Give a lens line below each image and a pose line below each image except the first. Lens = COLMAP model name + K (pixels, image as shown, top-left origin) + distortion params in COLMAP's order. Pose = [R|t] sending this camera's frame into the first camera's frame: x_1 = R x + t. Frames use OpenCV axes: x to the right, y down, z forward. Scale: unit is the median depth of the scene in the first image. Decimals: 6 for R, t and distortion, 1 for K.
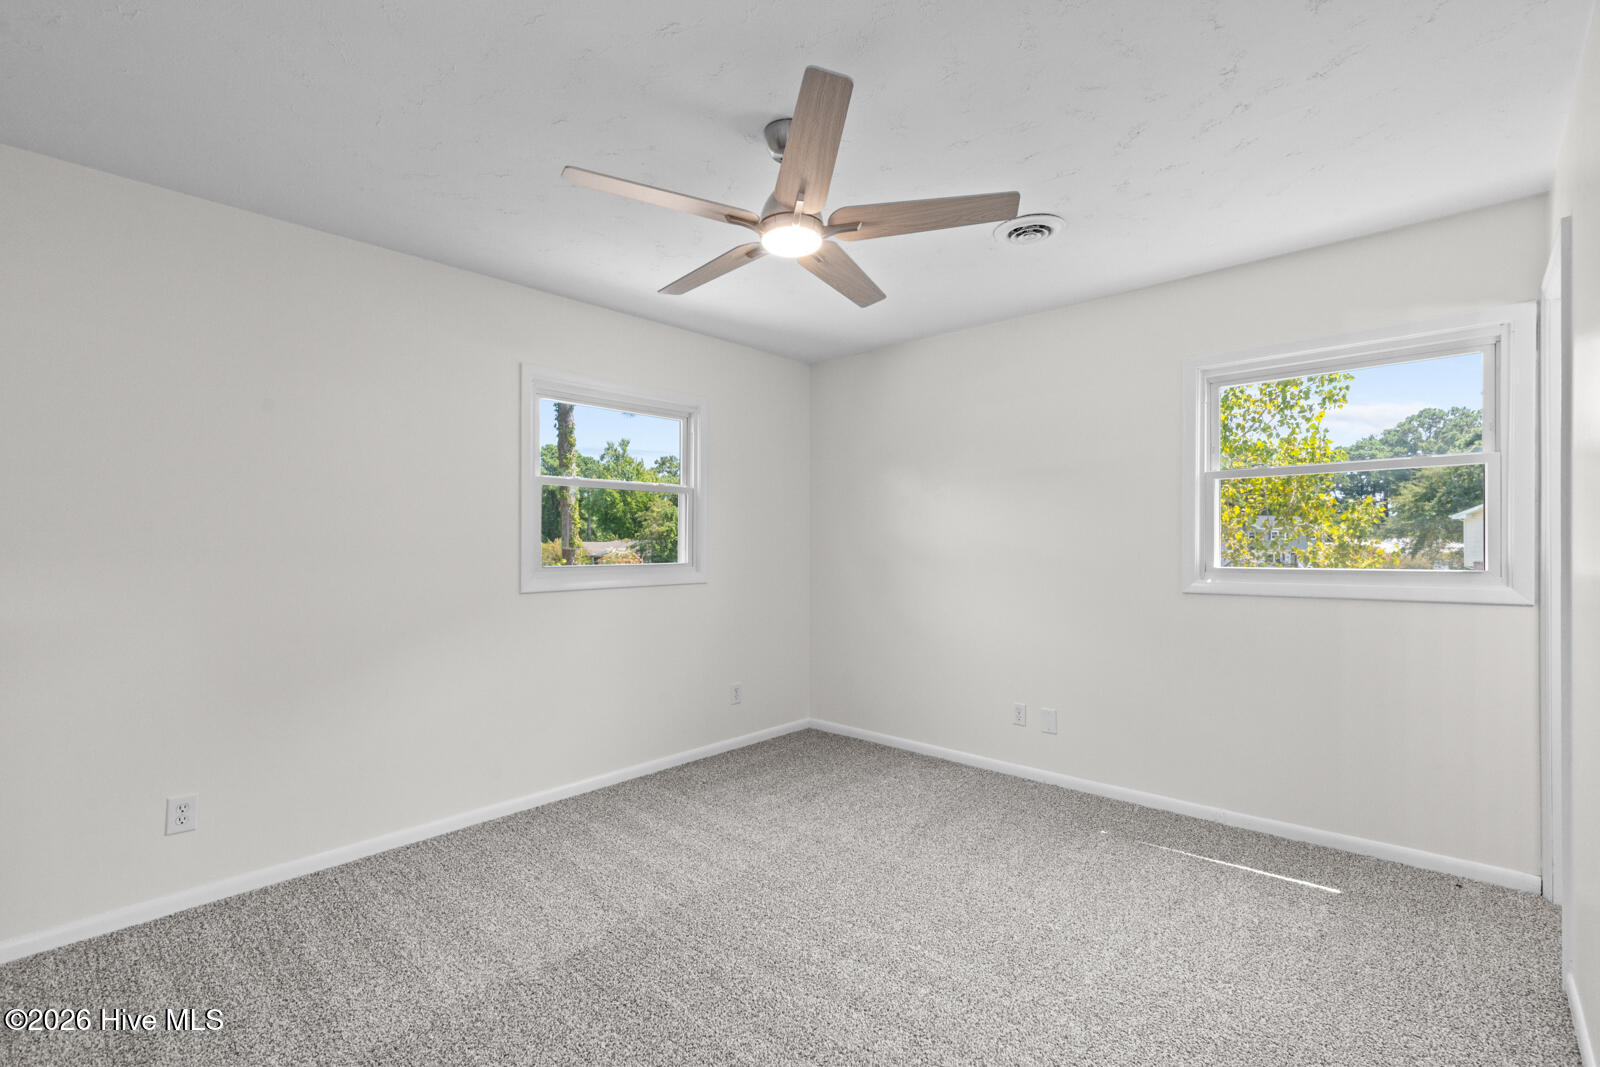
lens RADIAL K [[720.4, 0, 796.4], [0, 720.4, 534.6], [0, 0, 1]] dist [0.001592, 0.000229]
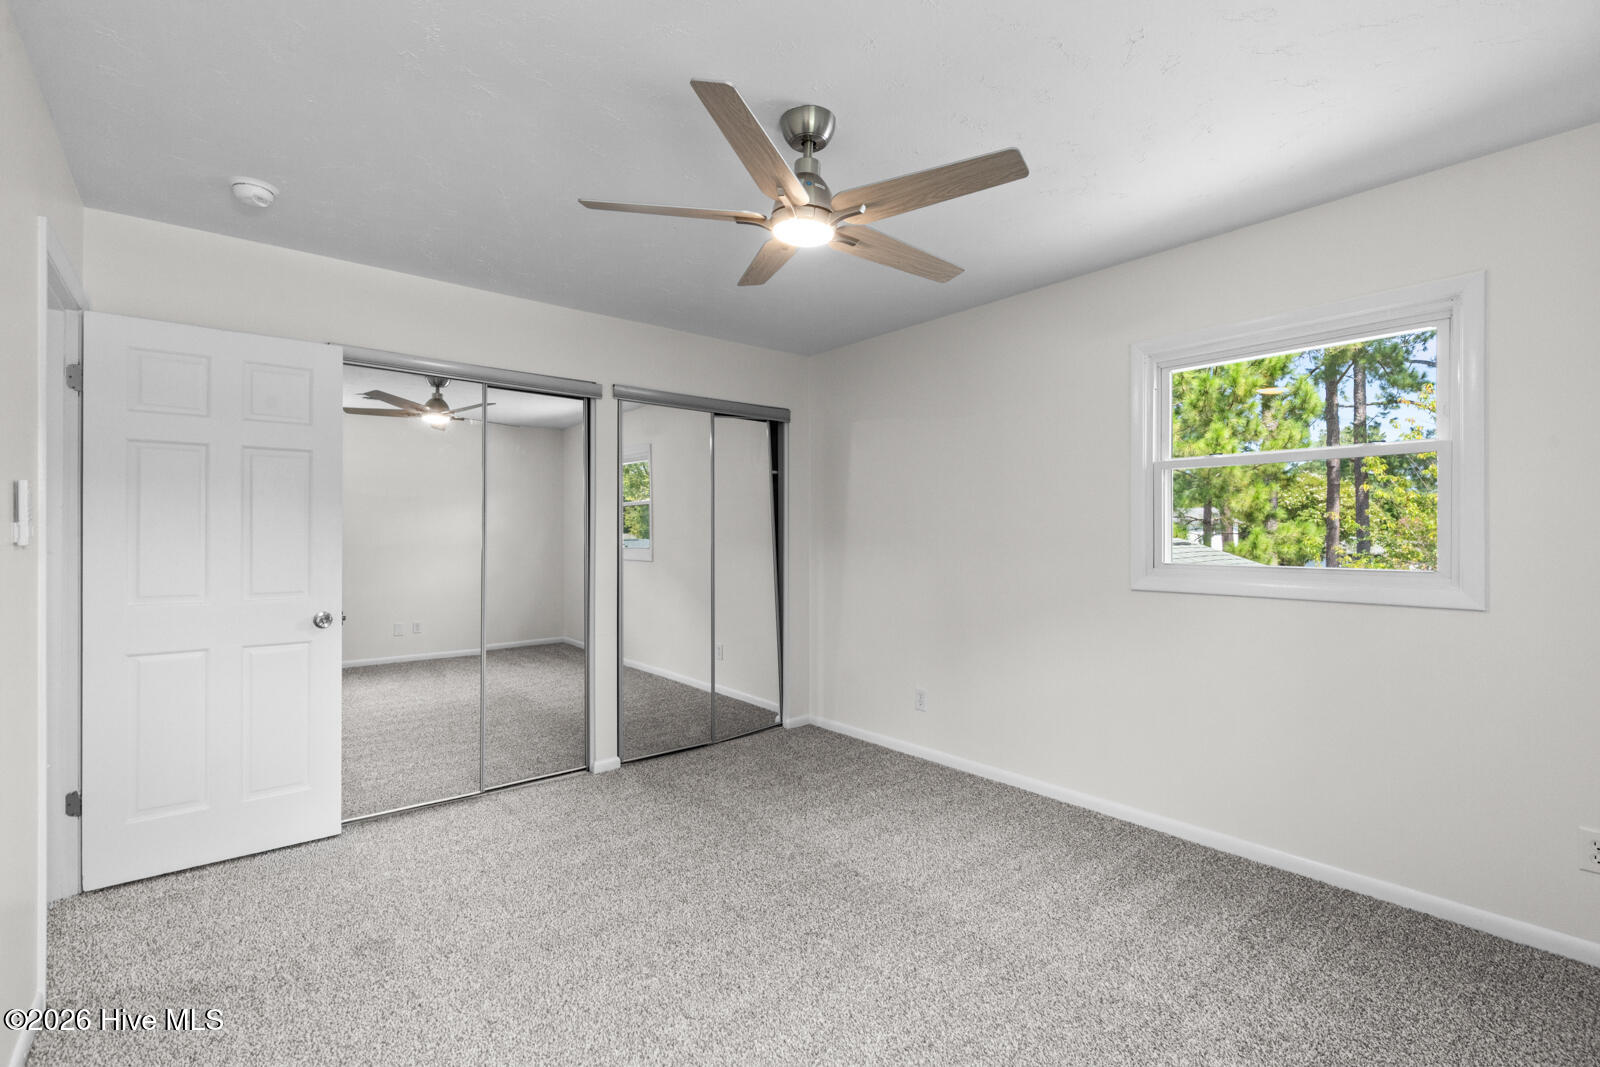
lens RADIAL K [[720.4, 0, 805.4], [0, 720.4, 529.1], [0, 0, 1]] dist [0.001592, 0.000229]
pose [[-0.131347, -0.010592, -0.991280, 0.635140], [0.004264, 0.999928, -0.011250, 0.018217], [0.991327, -0.005705, -0.131292, 0.763102]]
